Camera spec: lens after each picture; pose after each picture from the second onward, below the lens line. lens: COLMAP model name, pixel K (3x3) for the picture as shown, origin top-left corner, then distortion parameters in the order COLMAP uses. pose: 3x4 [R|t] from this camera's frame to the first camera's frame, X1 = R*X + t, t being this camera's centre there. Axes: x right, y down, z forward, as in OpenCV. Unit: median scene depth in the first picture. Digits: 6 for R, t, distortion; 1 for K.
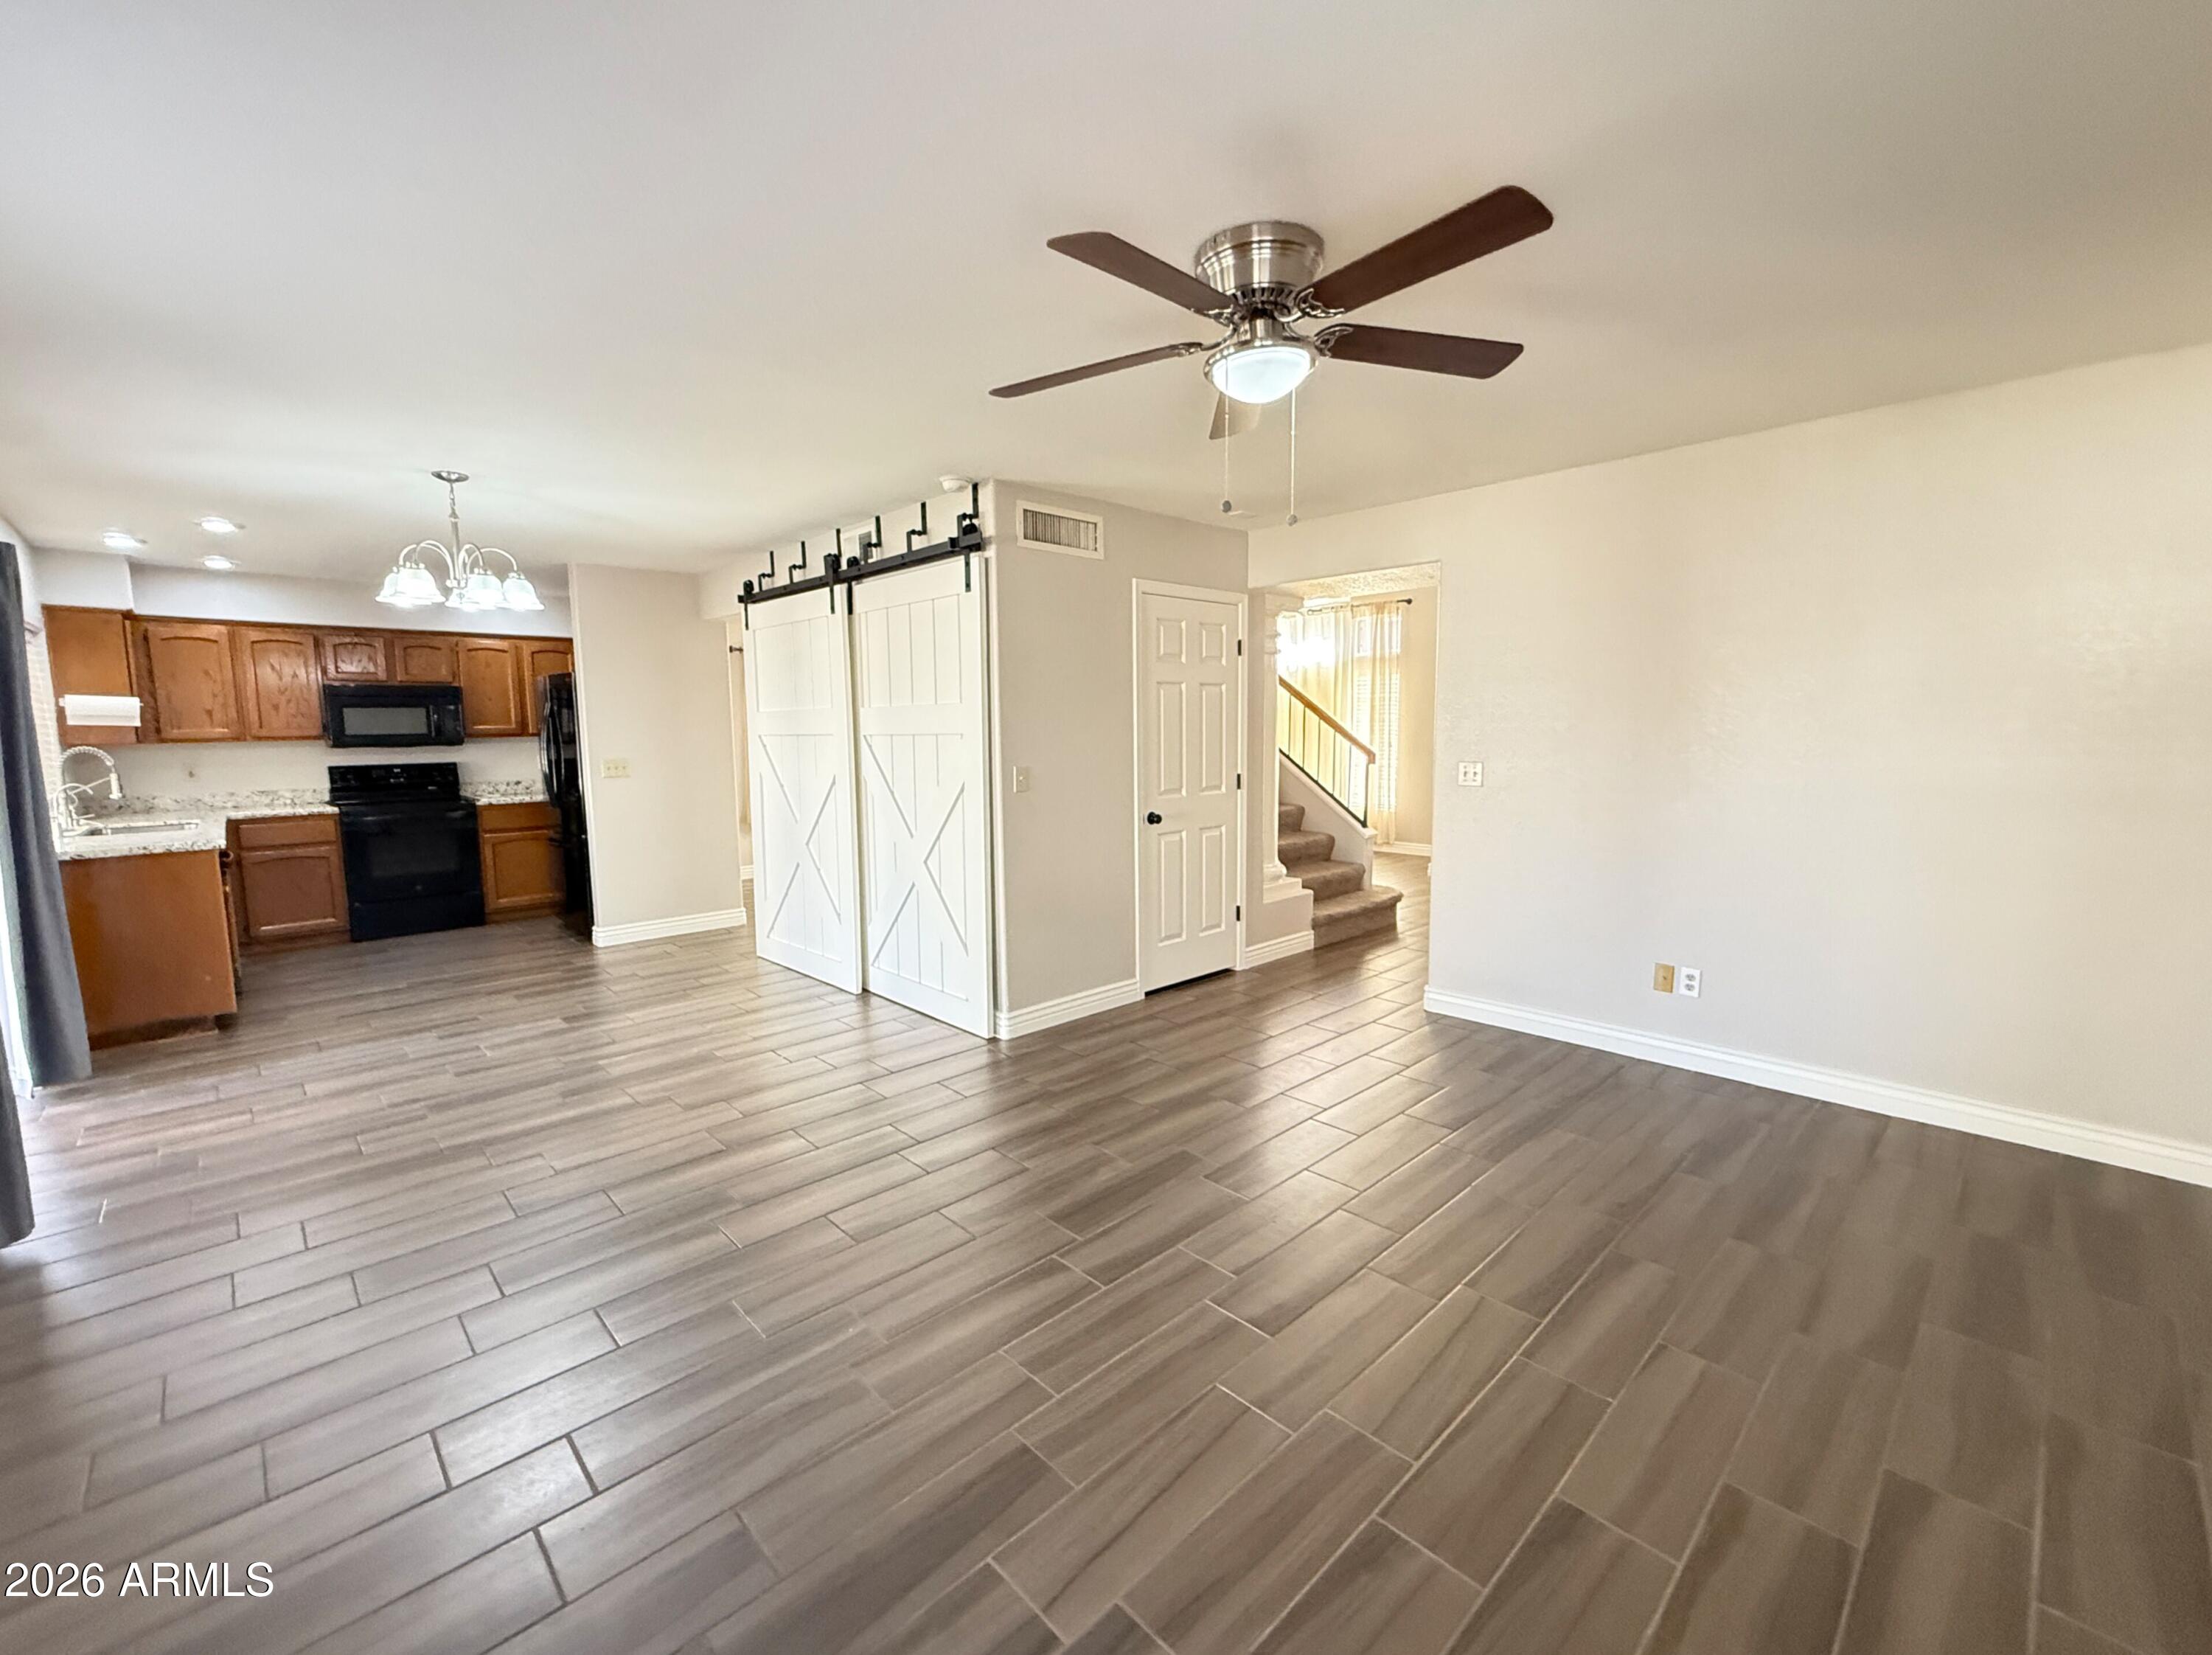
lens RADIAL K [[931.3, 0, 1091.8], [0, 931.3, 829.6], [0, 0, 1]] dist [0.002225, 0.000703]
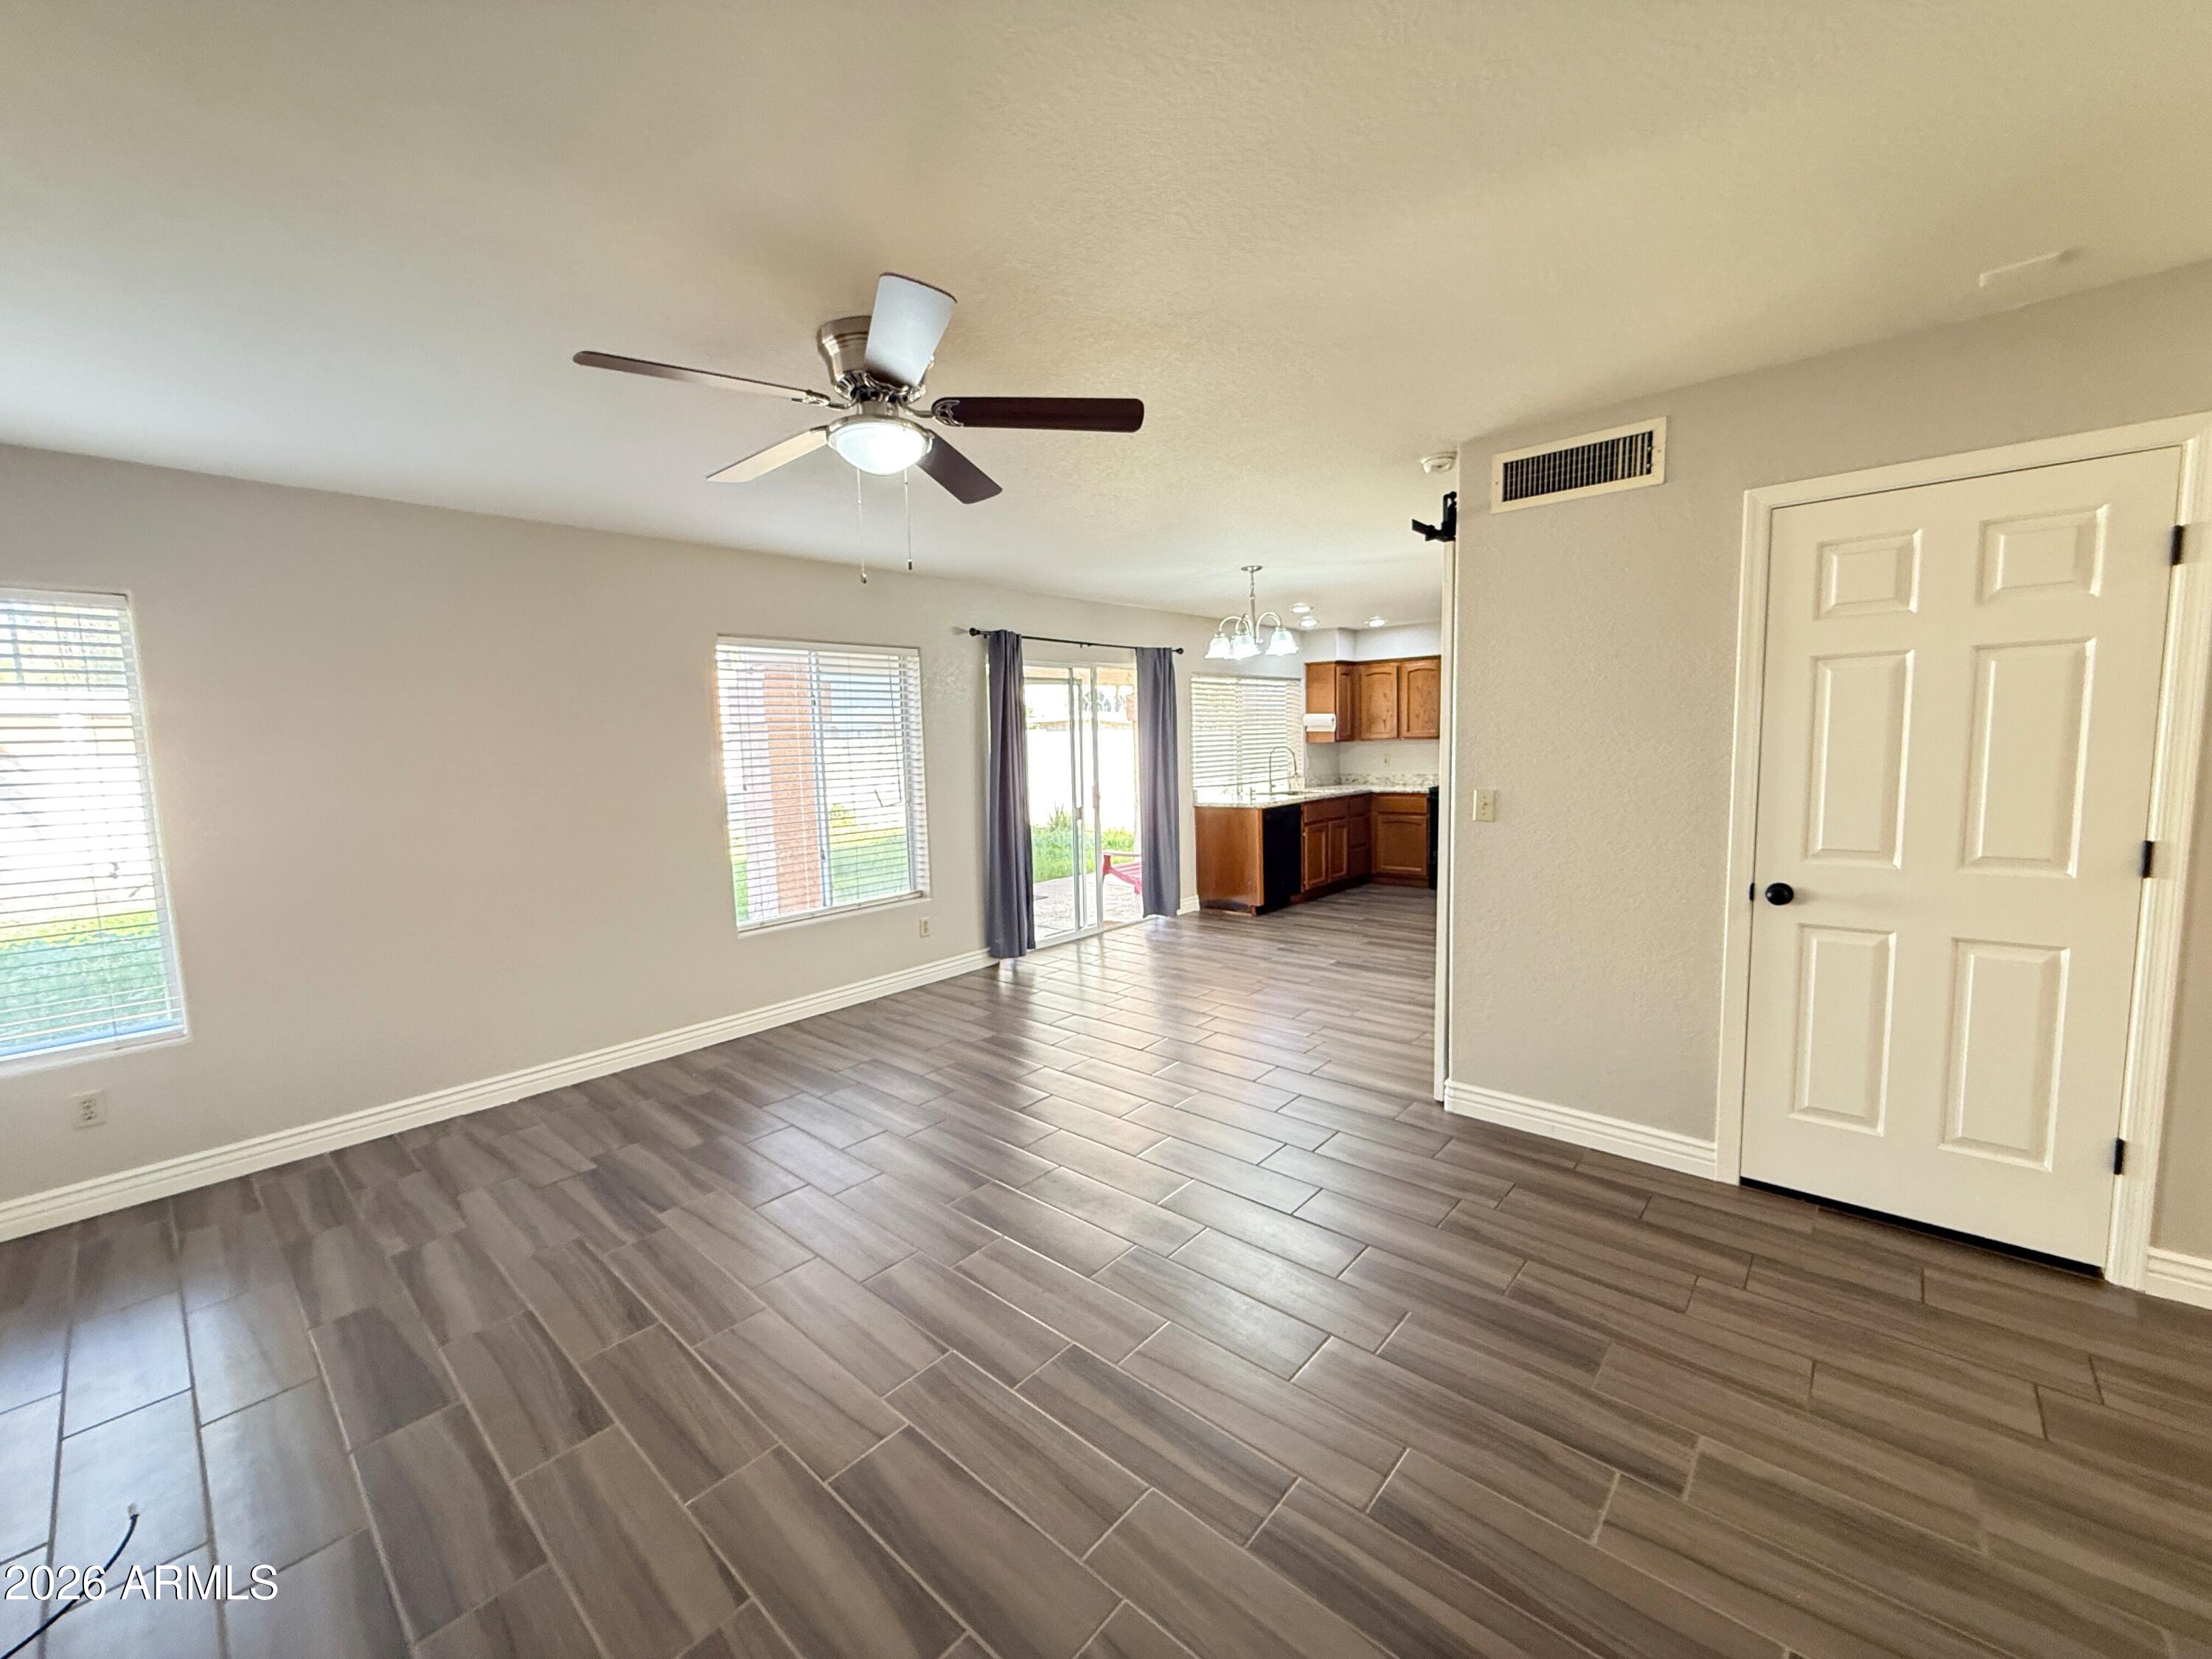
lens RADIAL K [[878.3, 0, 1094.5], [0, 878.3, 829.1], [0, 0, 1]] dist [0.001319, -0.000263]
pose [[0.080439, 0.108432, -0.990844, 0.470093], [-0.083490, 0.991305, 0.101704, -0.059446], [0.993257, 0.074544, 0.088792, 0.433273]]
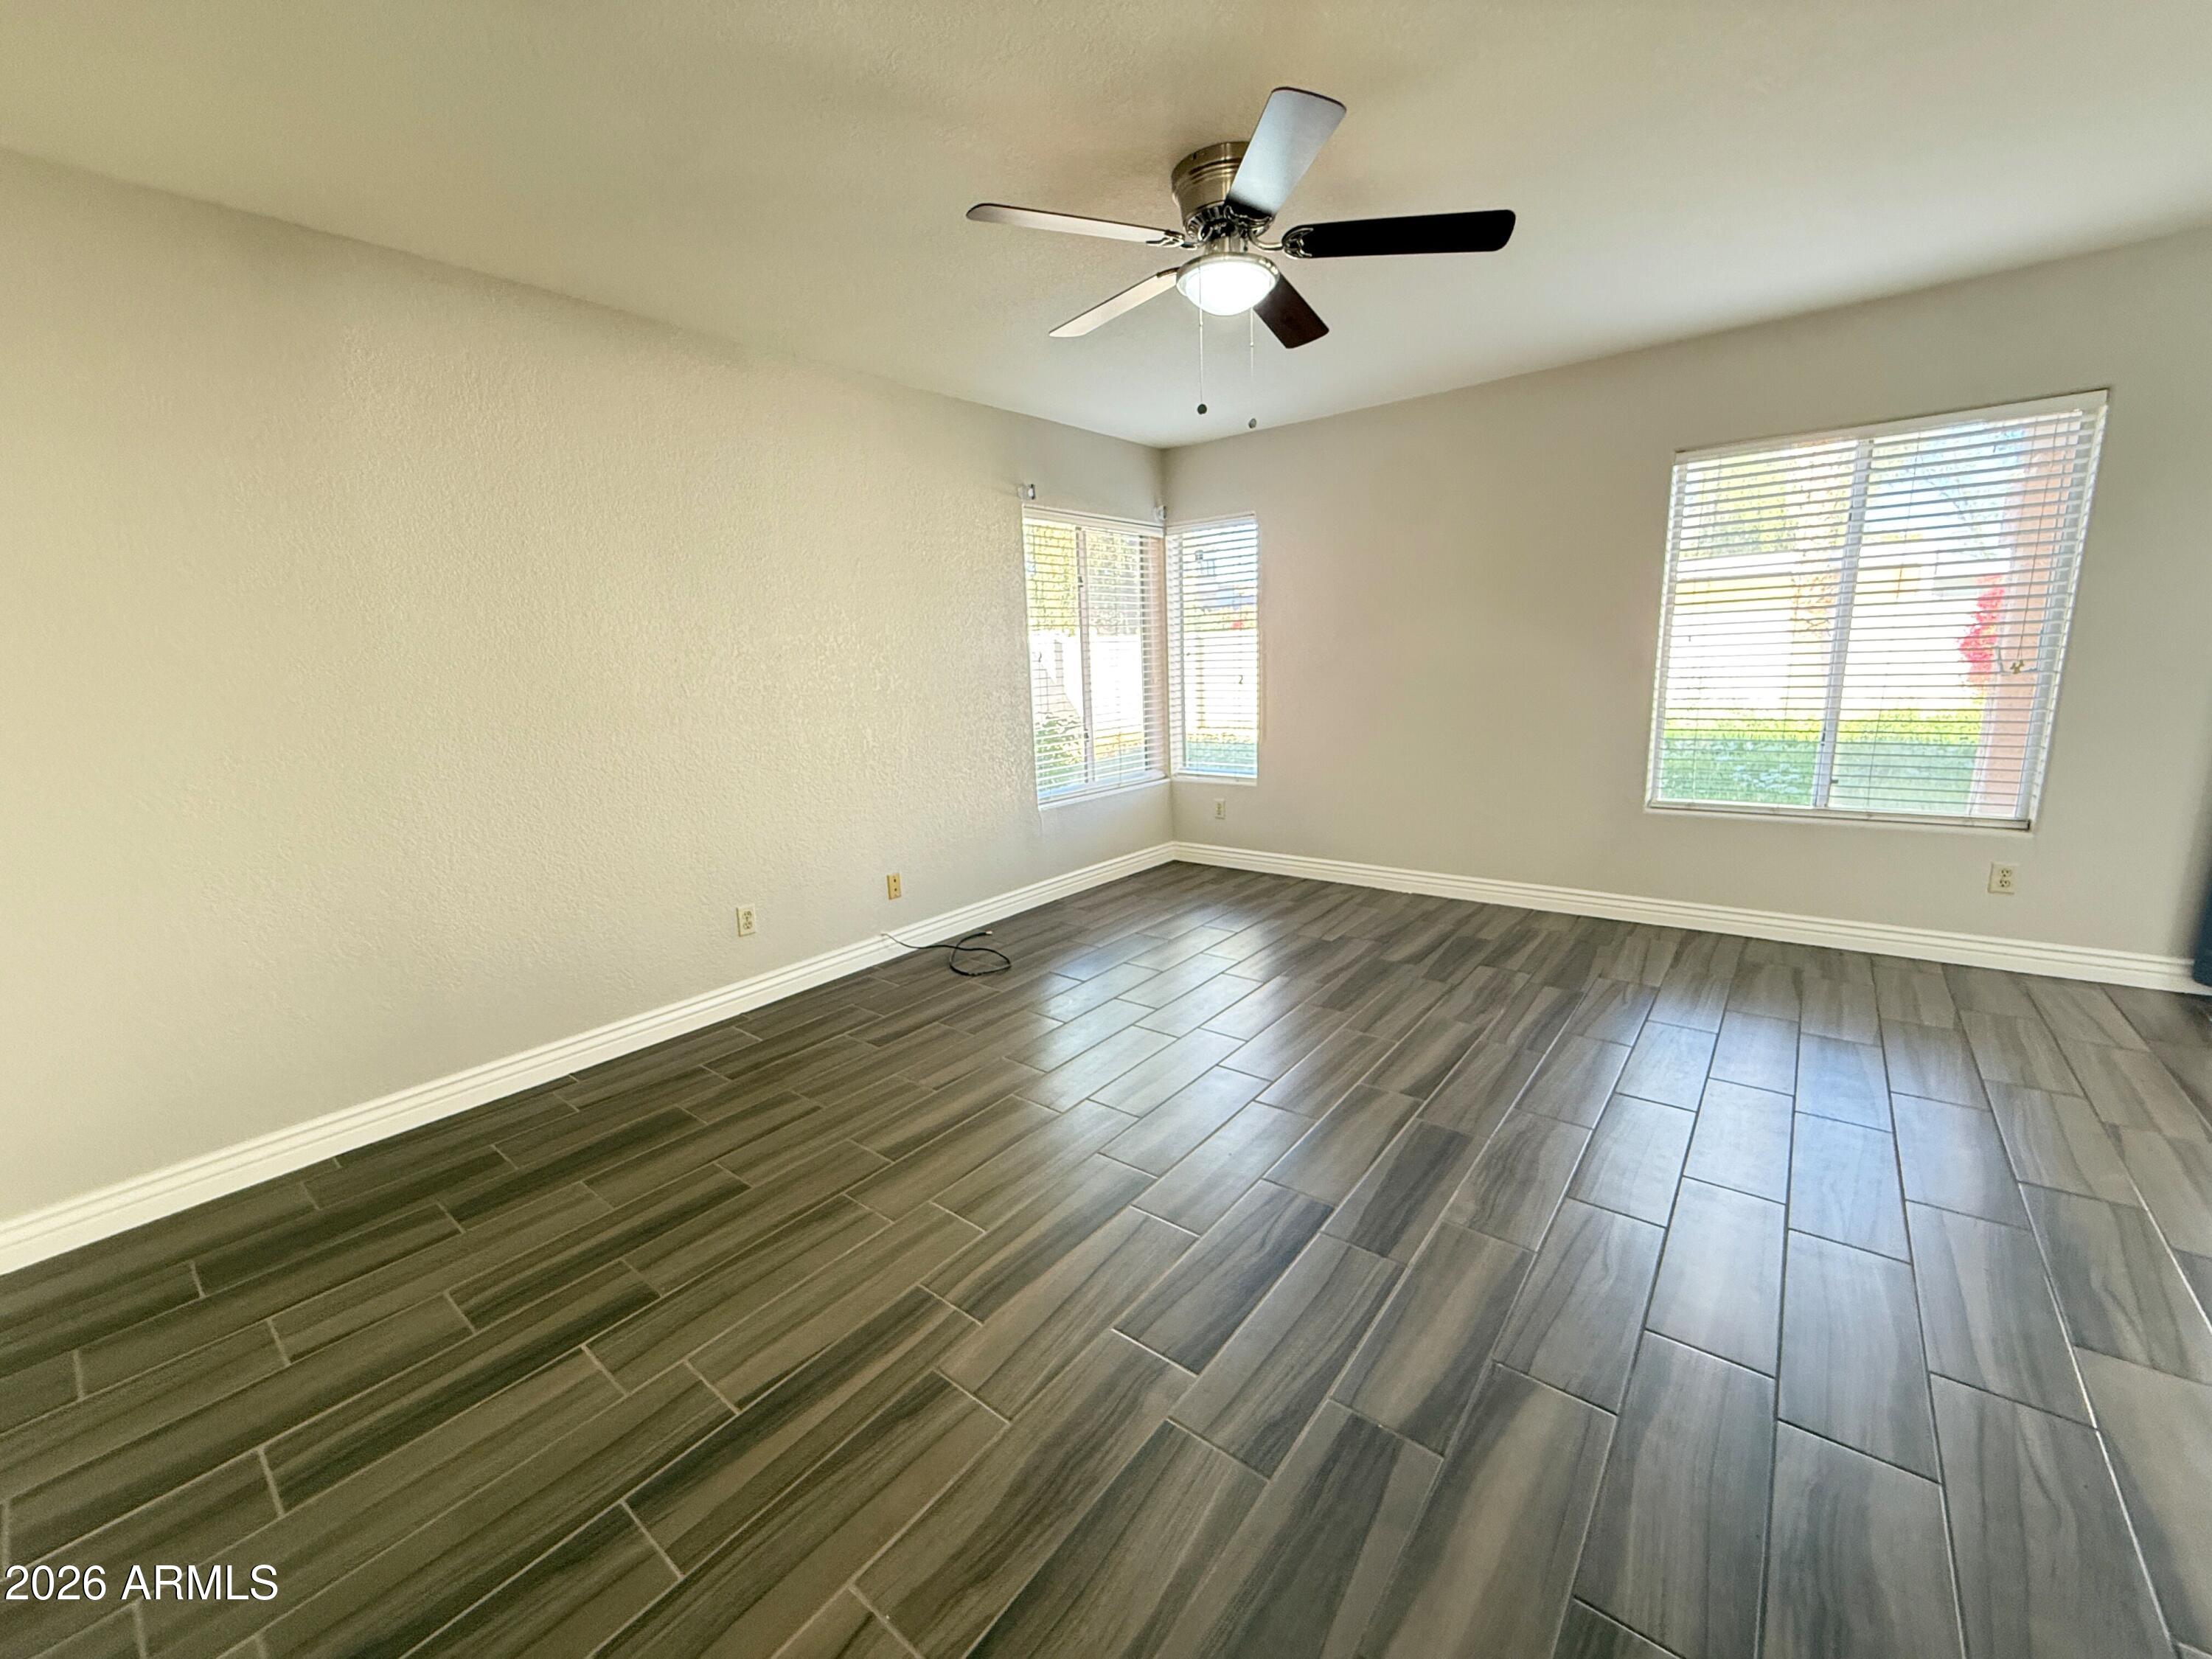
lens RADIAL K [[886.5, 0, 1097.1], [0, 886.5, 794.8], [0, 0, 1]] dist [0.015159, -0.000089]
pose [[-0.989579, 0.075525, -0.122592, 0.185621], [0.039934, 0.961955, 0.270275, -0.077086], [0.138341, 0.262563, -0.954946, 0.803039]]
